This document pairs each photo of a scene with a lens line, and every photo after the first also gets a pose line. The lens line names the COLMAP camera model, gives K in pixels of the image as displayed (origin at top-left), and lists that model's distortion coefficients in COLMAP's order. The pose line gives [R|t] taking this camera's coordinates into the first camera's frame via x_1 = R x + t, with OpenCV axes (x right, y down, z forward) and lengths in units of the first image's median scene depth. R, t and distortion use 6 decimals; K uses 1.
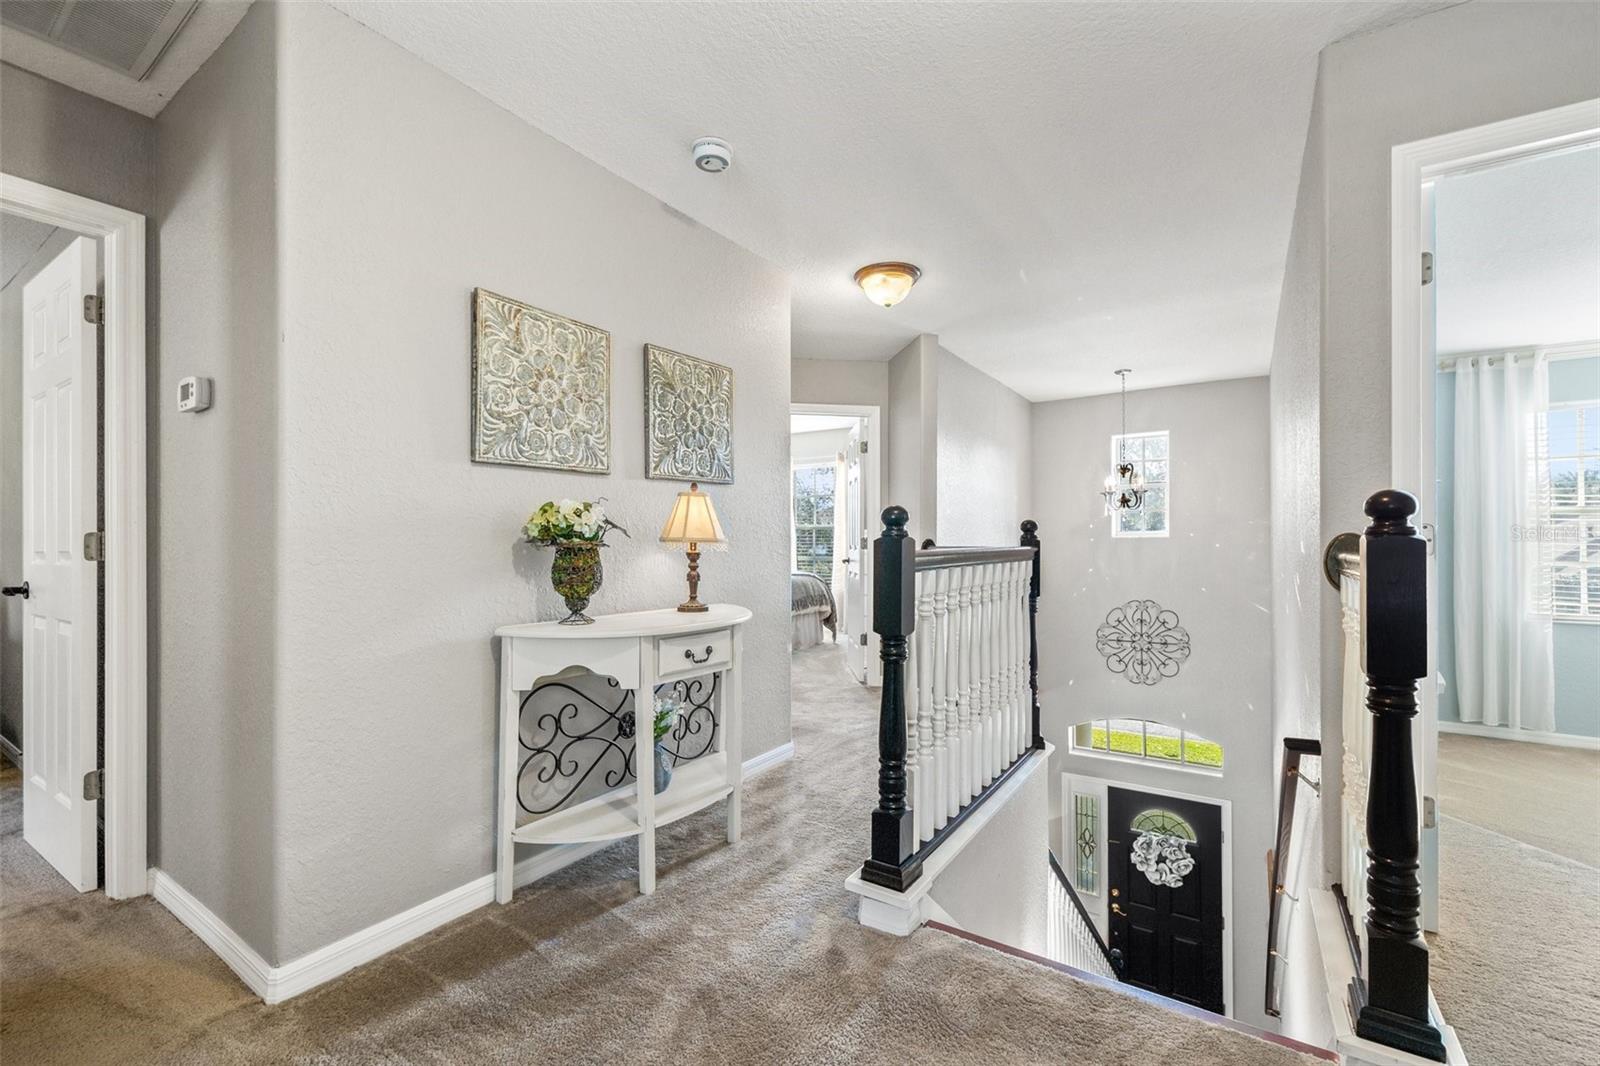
lens RADIAL K [[682.6, 0, 798.2], [0, 682.6, 540.4], [0, 0, 1]] dist [0.000713, 0.000137]
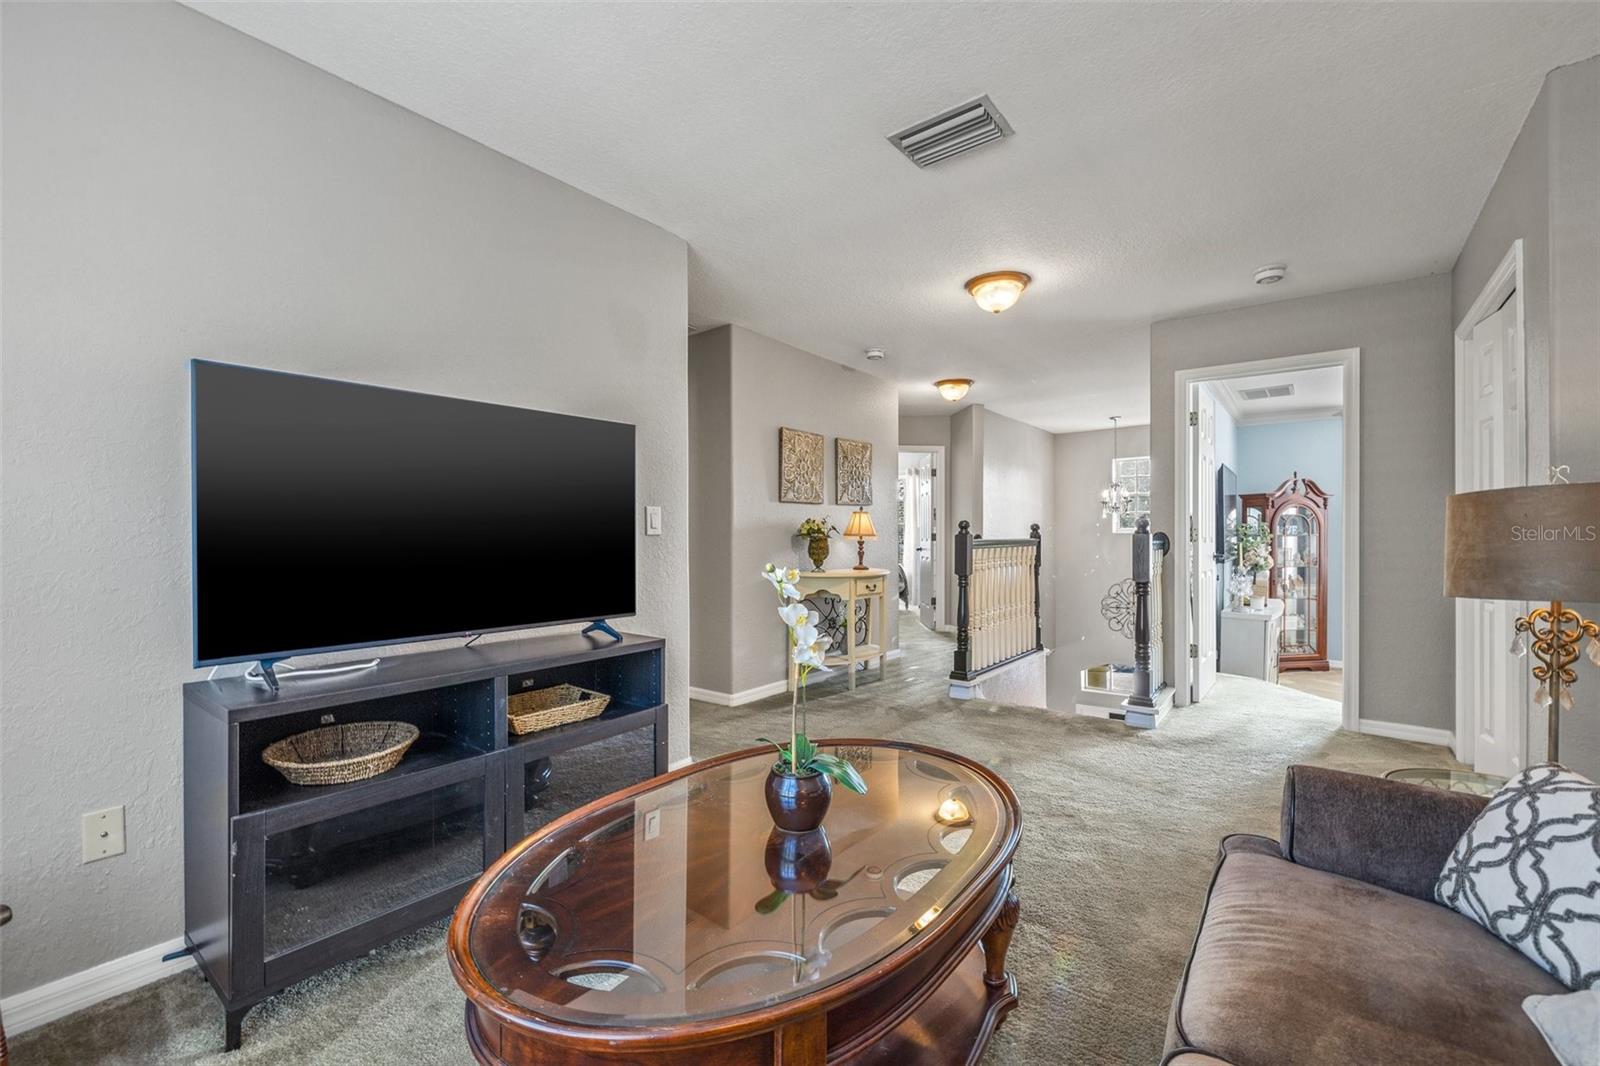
lens RADIAL K [[676.4, 0, 800.0], [0, 676.4, 533.0], [0, 0, 1]] dist [-0.002180, -0.000218]
pose [[0.997801, -0.000014, -0.066283, -0.200974], [-0.000158, 0.999997, -0.002592, -0.000855], [0.066282, 0.002597, 0.997798, -1.022929]]
